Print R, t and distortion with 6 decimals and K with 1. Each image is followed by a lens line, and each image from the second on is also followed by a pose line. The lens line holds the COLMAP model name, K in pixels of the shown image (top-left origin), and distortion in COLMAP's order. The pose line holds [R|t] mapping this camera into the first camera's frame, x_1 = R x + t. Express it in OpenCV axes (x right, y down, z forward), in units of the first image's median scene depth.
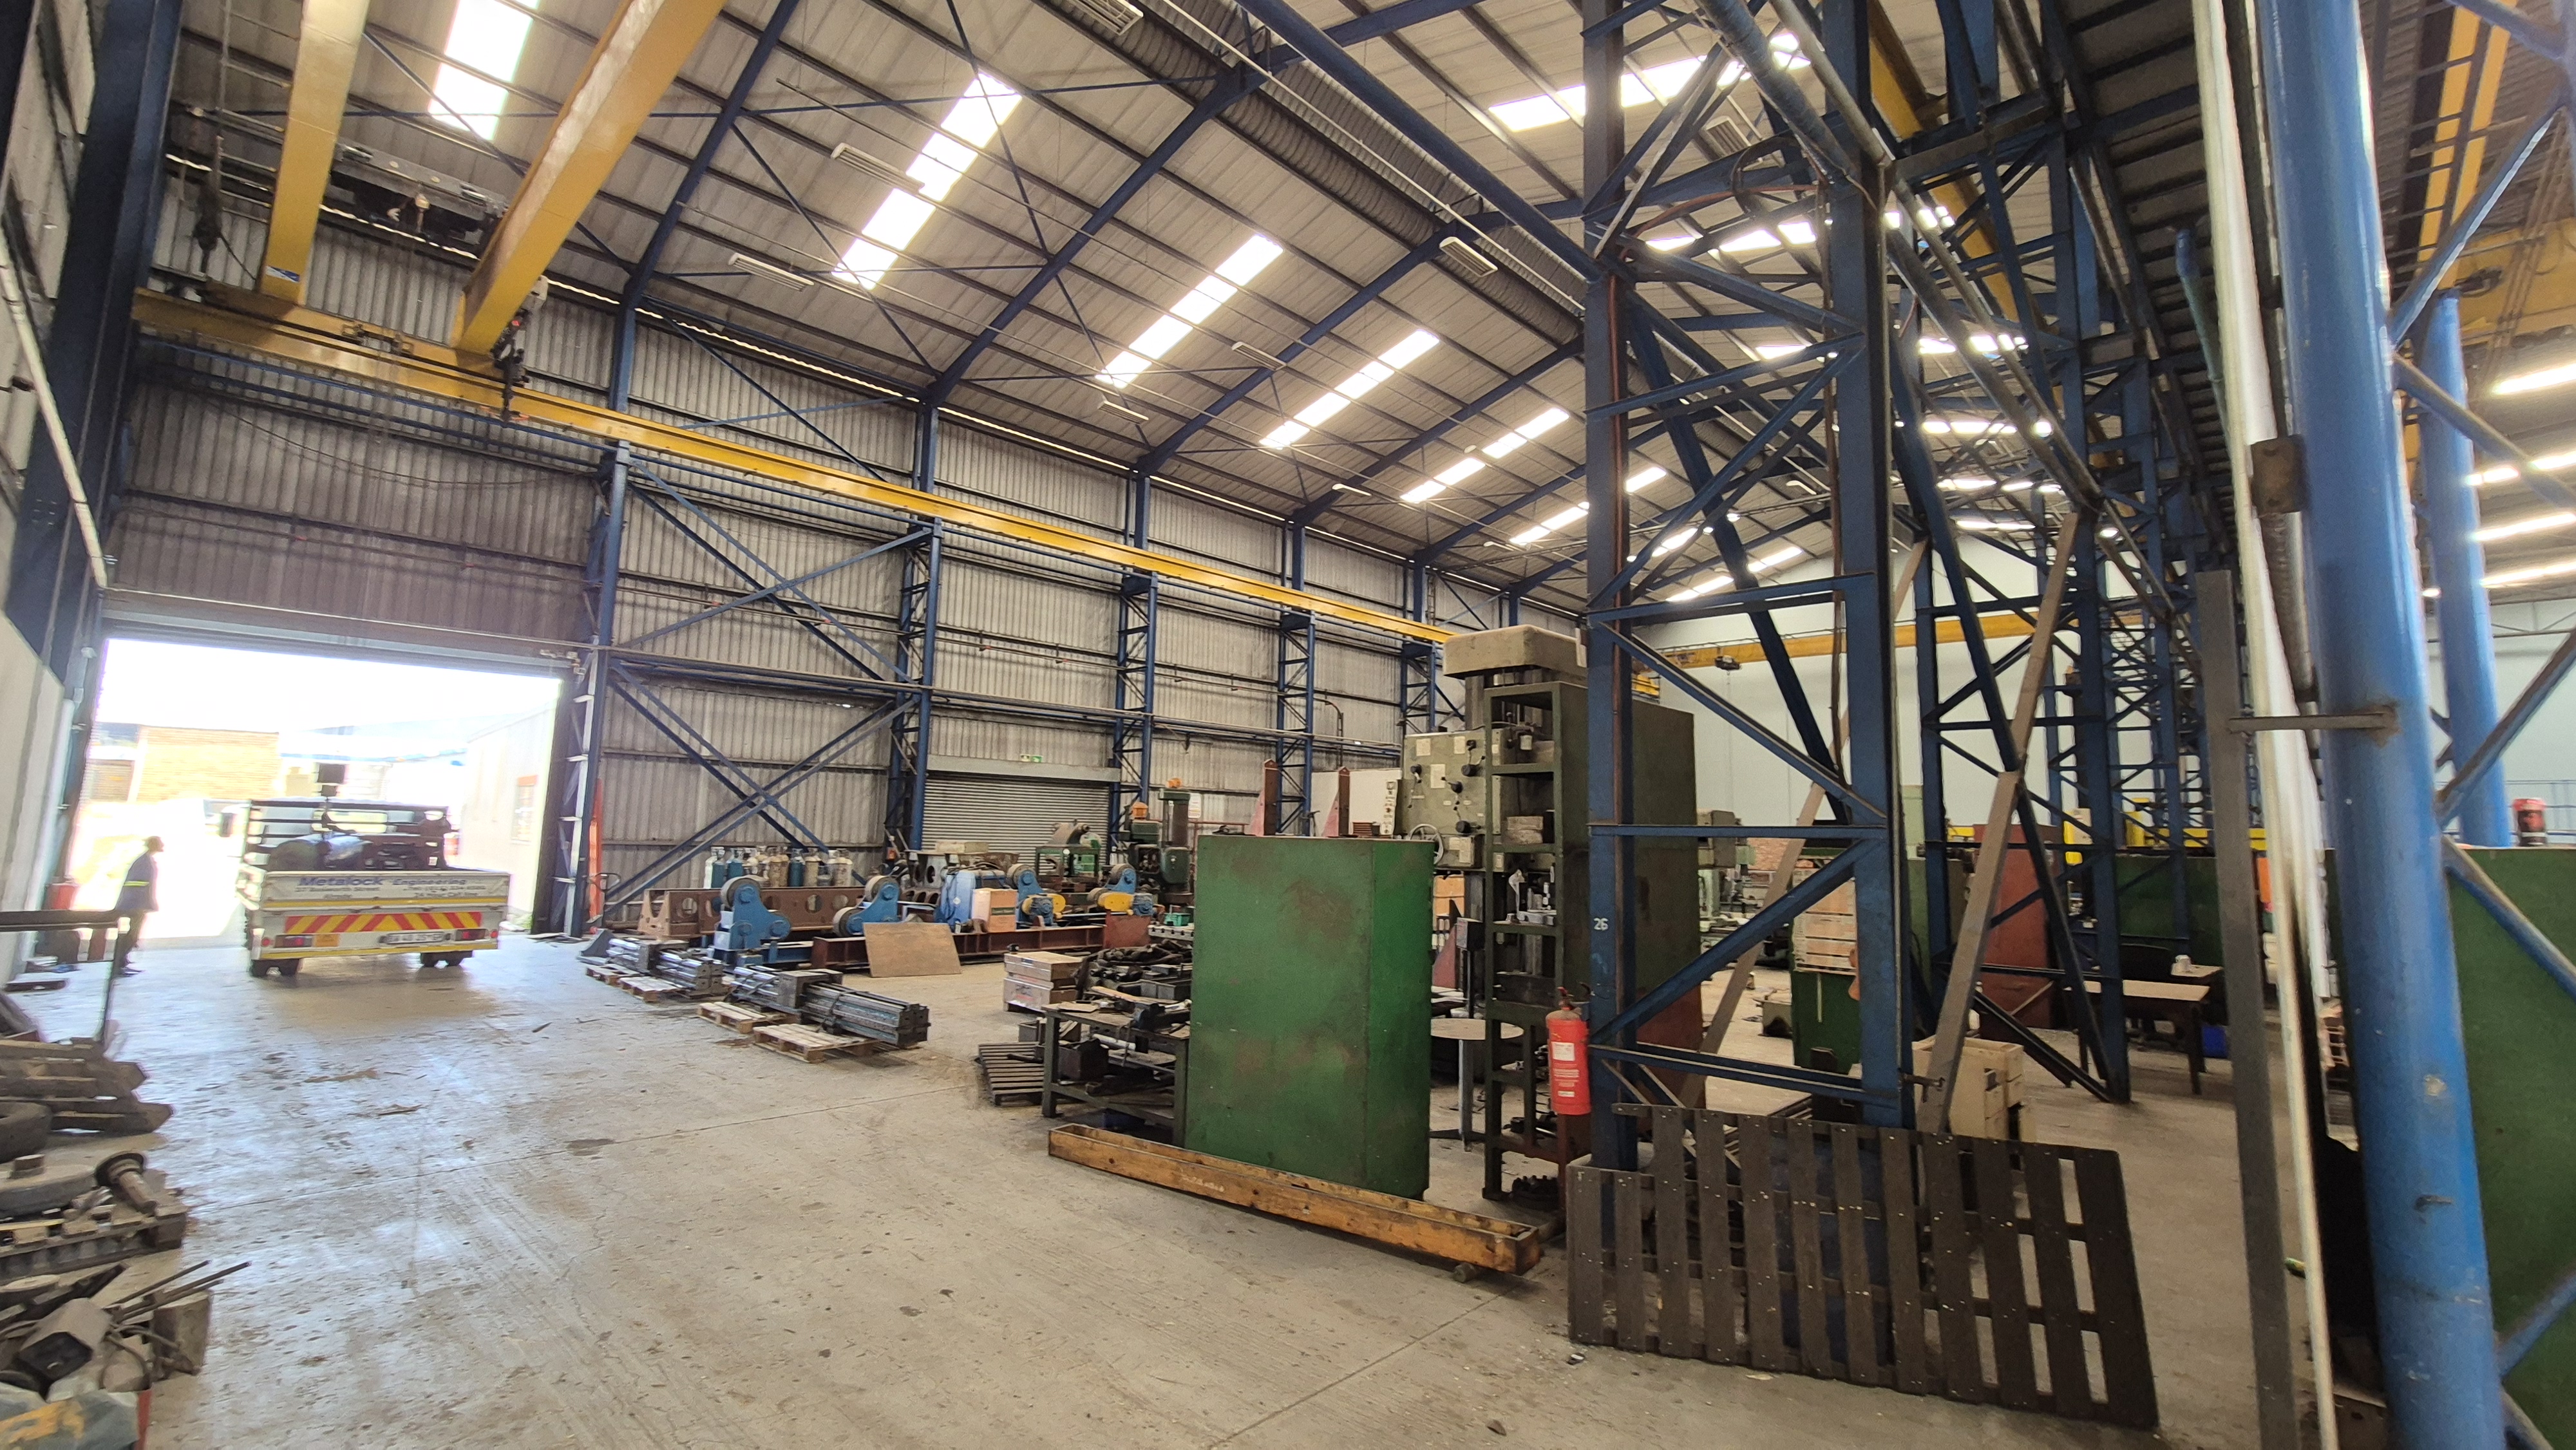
lens RADIAL K [[1059.5, 0, 1293.5], [0, 1059.5, 720.7], [0, 0, 1]] dist [-0.002372, 0.002352]
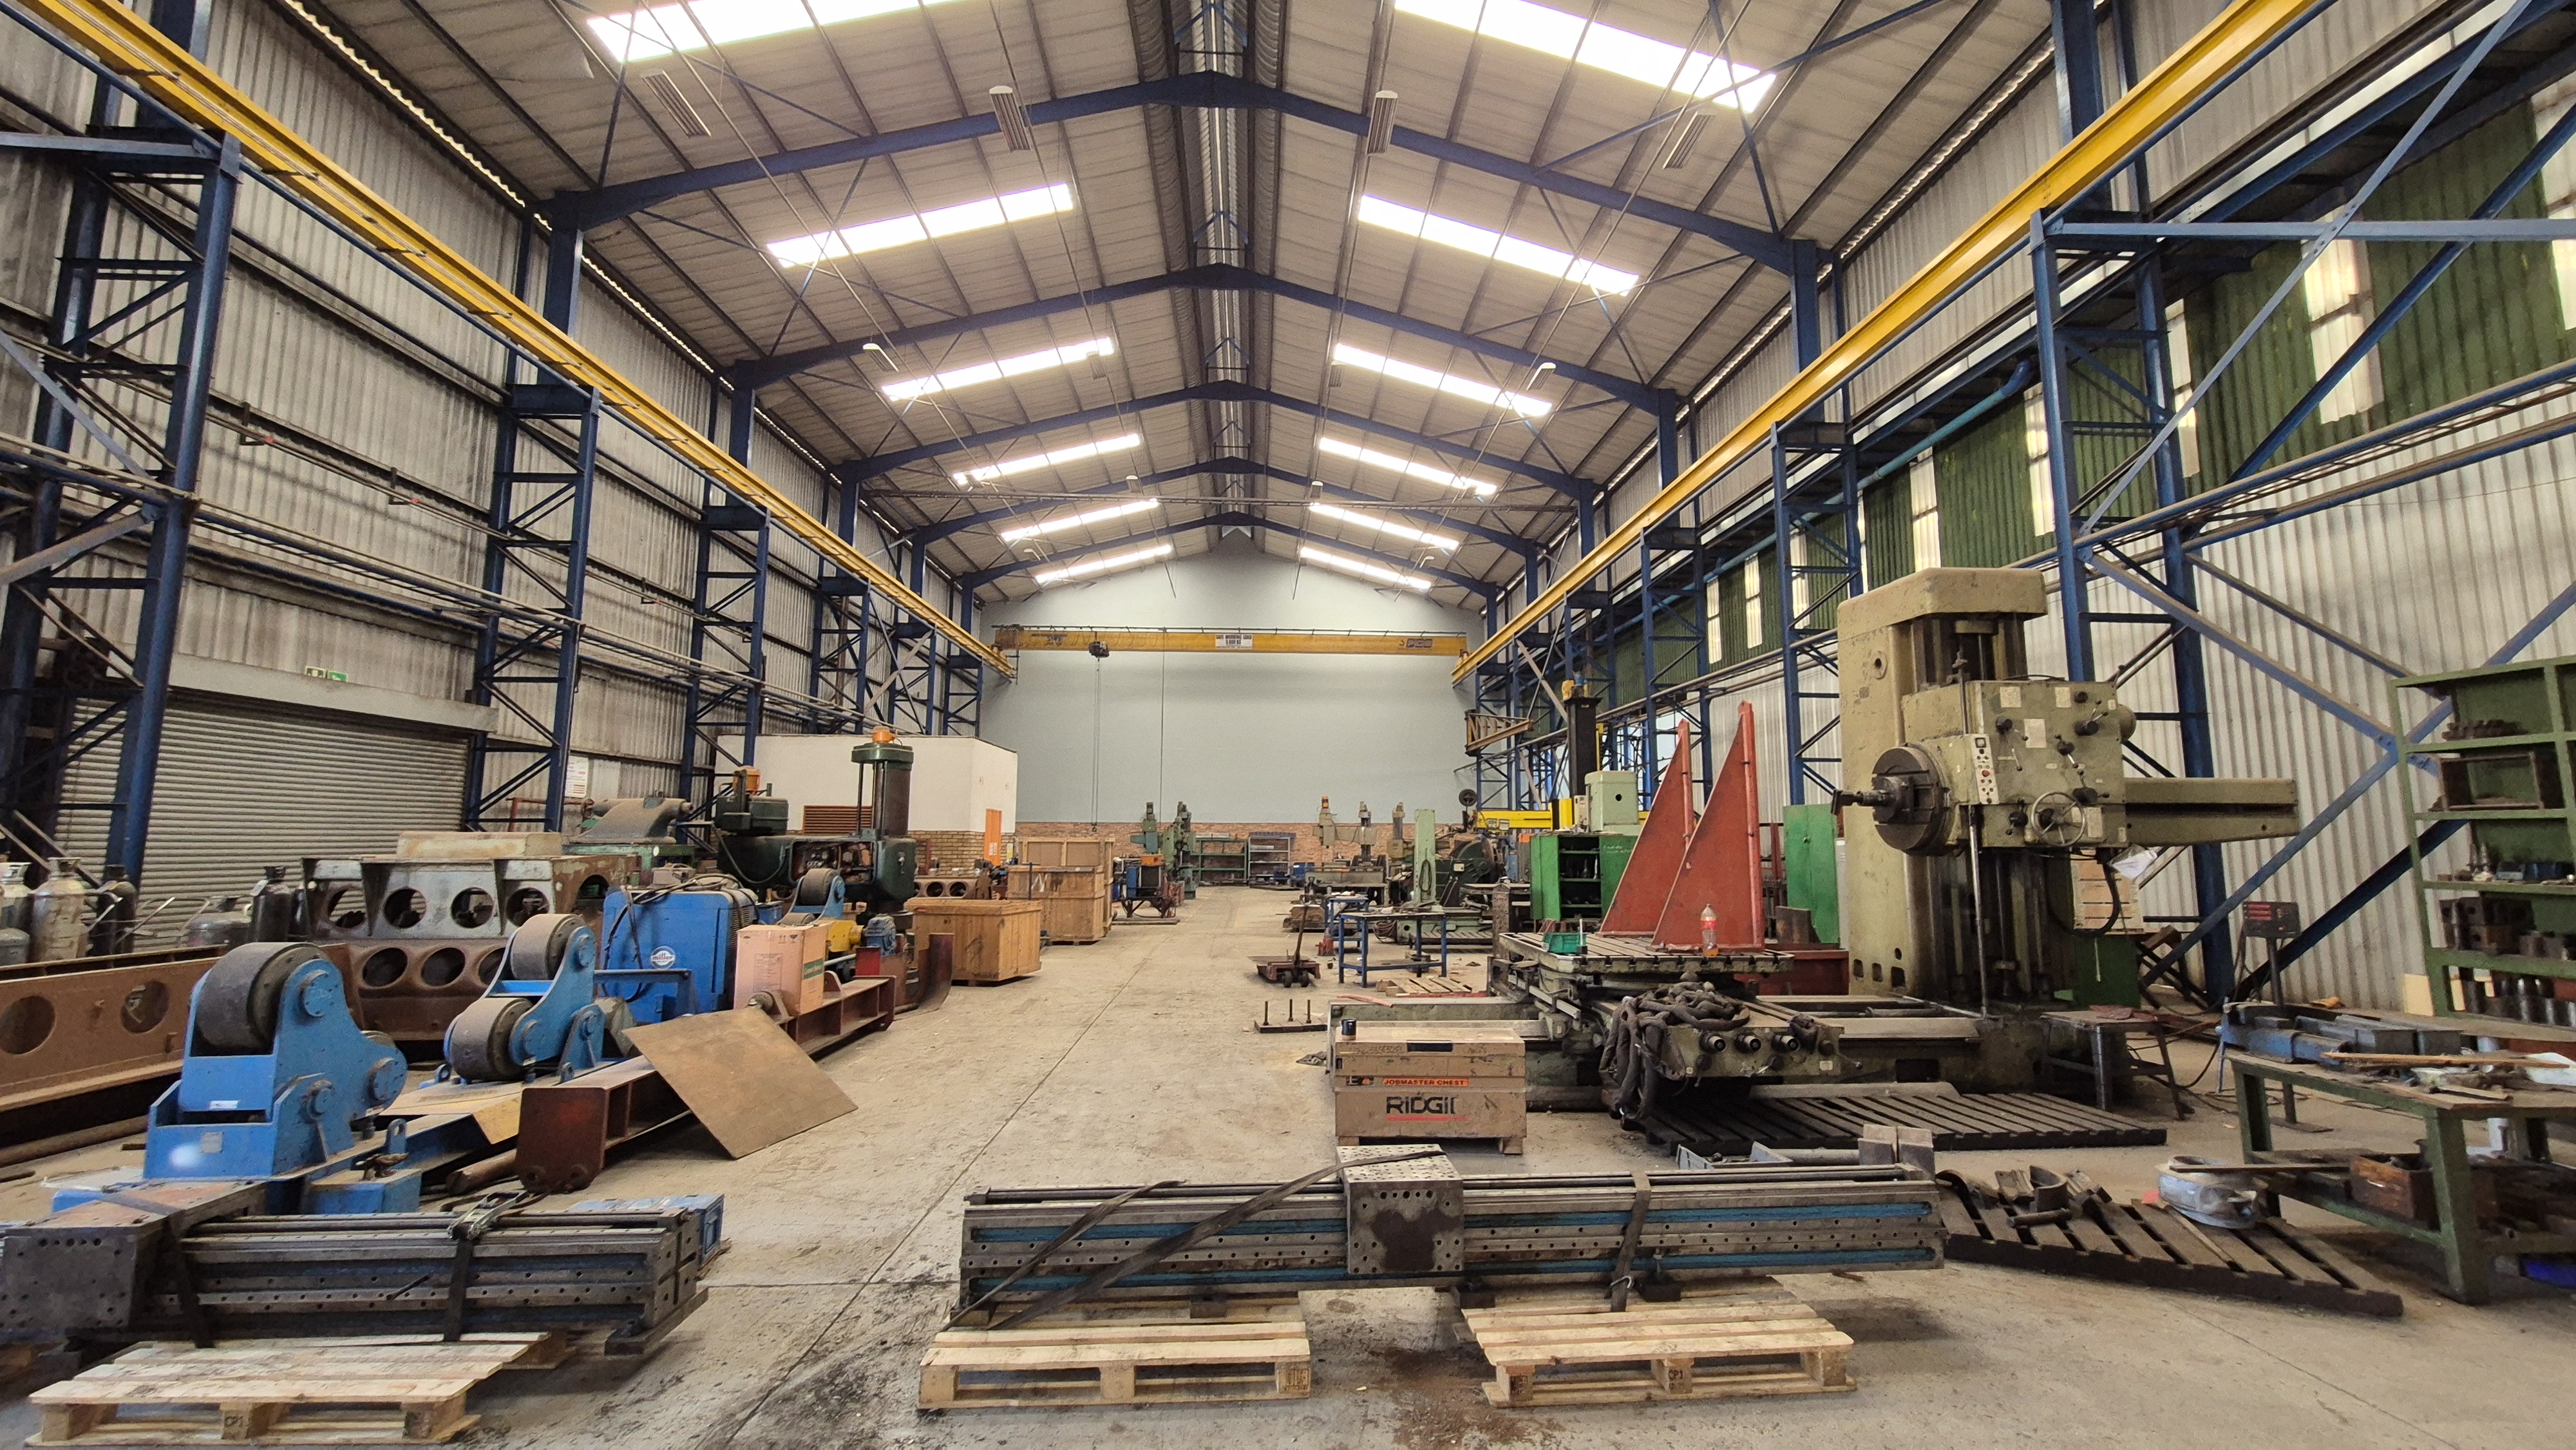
lens RADIAL K [[1059.5, 0, 1321.2], [0, 1059.5, 719.0], [0, 0, 1]] dist [-0.002372, 0.002352]
pose [[0.680558, 0.066547, 0.729666, -0.328099], [-0.070651, 0.997187, -0.025049, 0.039263], [-0.729280, -0.034505, 0.683345, 0.329770]]
